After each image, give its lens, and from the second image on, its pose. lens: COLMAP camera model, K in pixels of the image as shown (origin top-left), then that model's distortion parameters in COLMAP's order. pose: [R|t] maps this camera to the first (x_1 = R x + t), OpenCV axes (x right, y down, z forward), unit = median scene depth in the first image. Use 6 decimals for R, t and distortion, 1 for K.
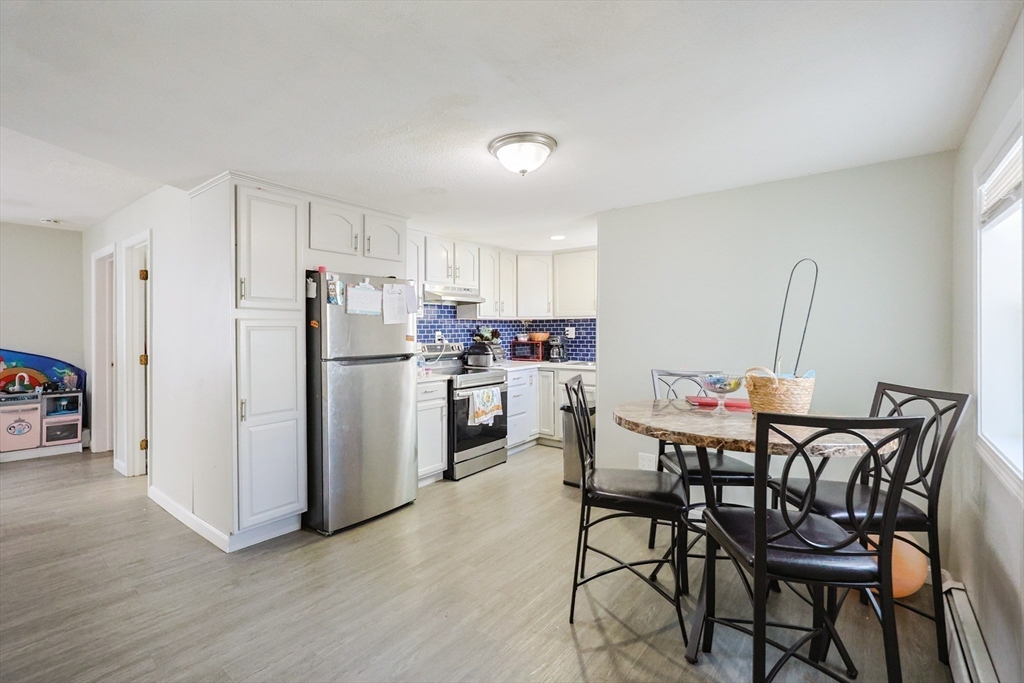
lens RADIAL K [[457.9, 0, 483.2], [0, 457.9, 336.9], [0, 0, 1]] dist [0.002549, 0.000148]
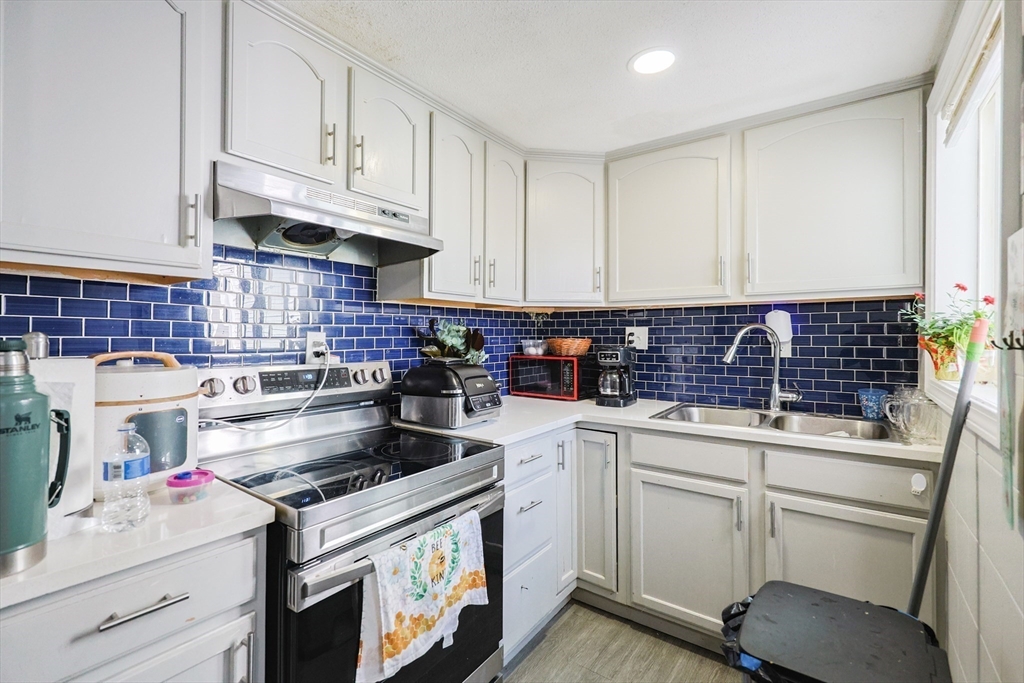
lens RADIAL K [[457.9, 0, 483.2], [0, 457.9, 336.9], [0, 0, 1]] dist [0.002549, 0.000148]
pose [[0.999692, 0.008602, 0.023259, 0.025340], [-0.008307, 0.999884, -0.012749, -0.003806], [-0.023366, 0.012552, 0.999648, 0.586358]]
